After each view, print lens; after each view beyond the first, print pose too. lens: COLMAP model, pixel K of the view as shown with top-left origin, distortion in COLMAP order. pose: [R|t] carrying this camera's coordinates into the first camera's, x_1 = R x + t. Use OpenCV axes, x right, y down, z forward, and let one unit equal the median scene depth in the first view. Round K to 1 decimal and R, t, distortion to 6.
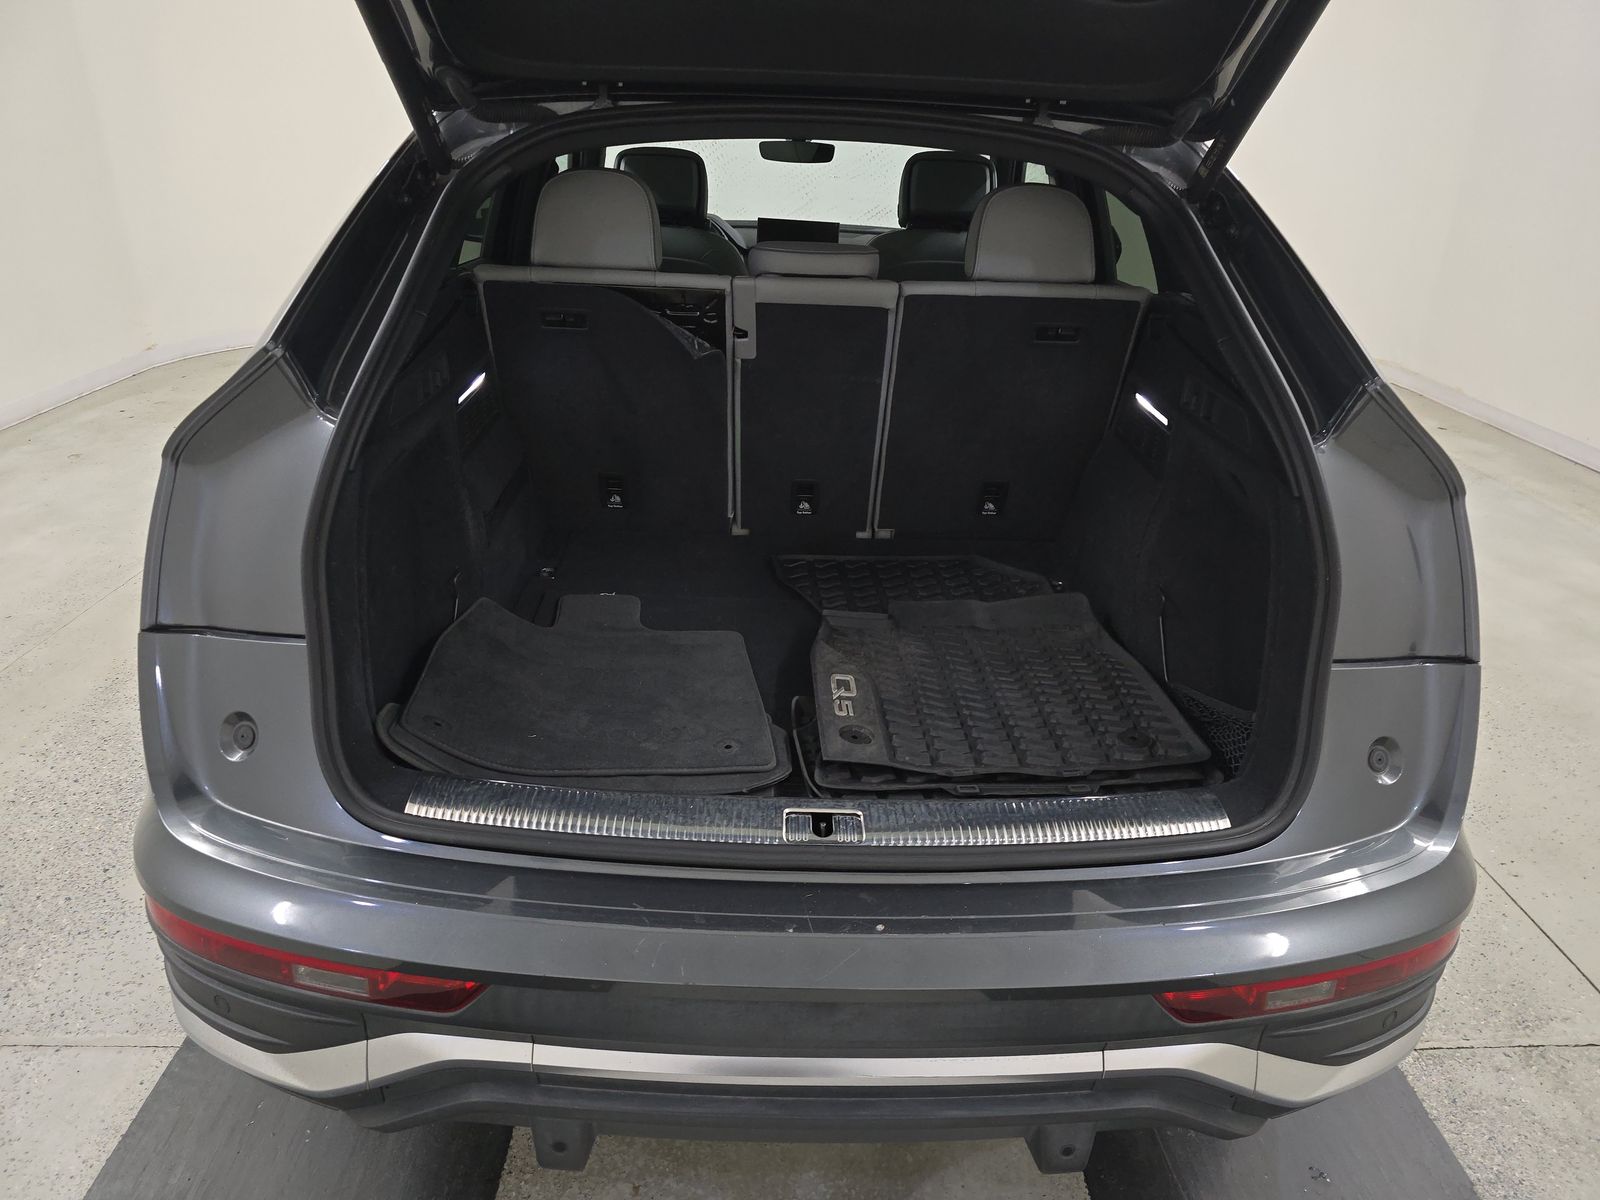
lens RADIAL K [[1233.6, 0, 795.9], [0, 1233.6, 592.3], [0, 0, 1]] dist [0.004395, -0.057486]
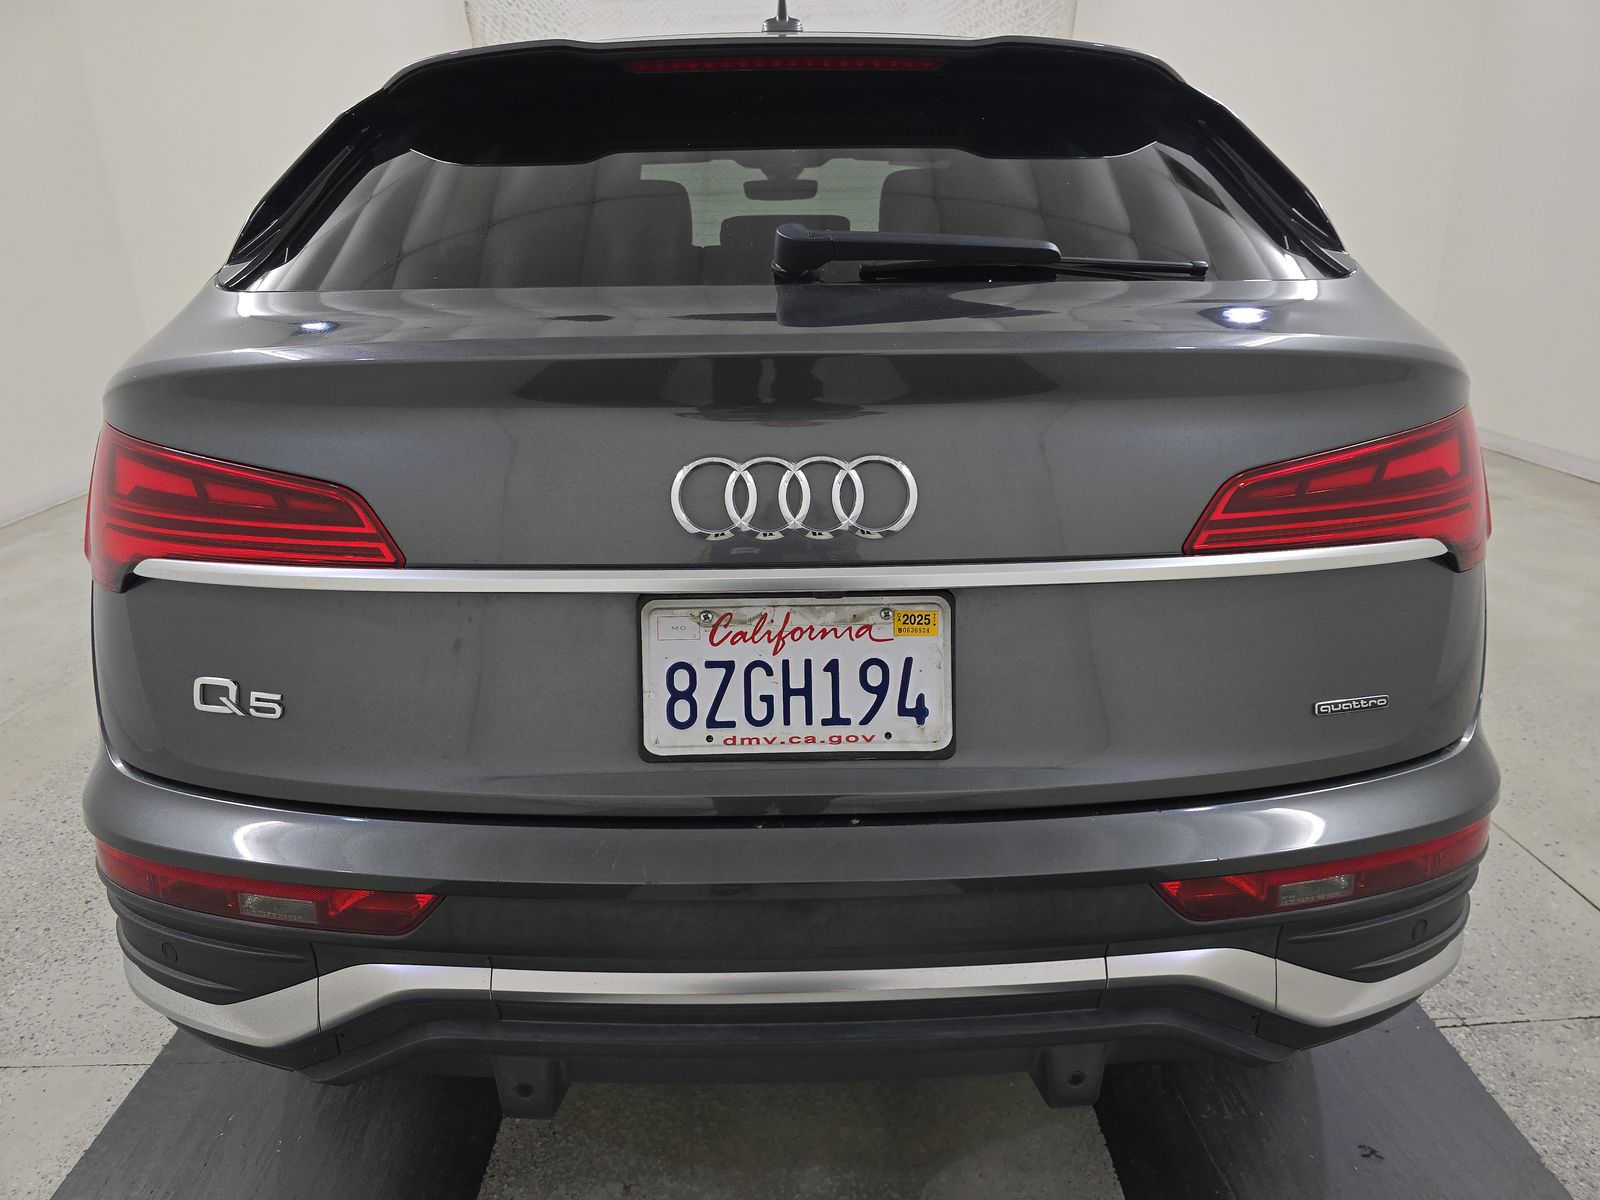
lens RADIAL K [[1233.6, 0, 803.2], [0, 1233.6, 602.4], [0, 0, 1]] dist [0.004395, -0.057486]
pose [[0.998866, -0.042980, -0.020461, 0.040520], [0.040574, 0.993517, -0.106198, 0.149438], [0.024893, 0.105247, 0.994134, 0.034886]]
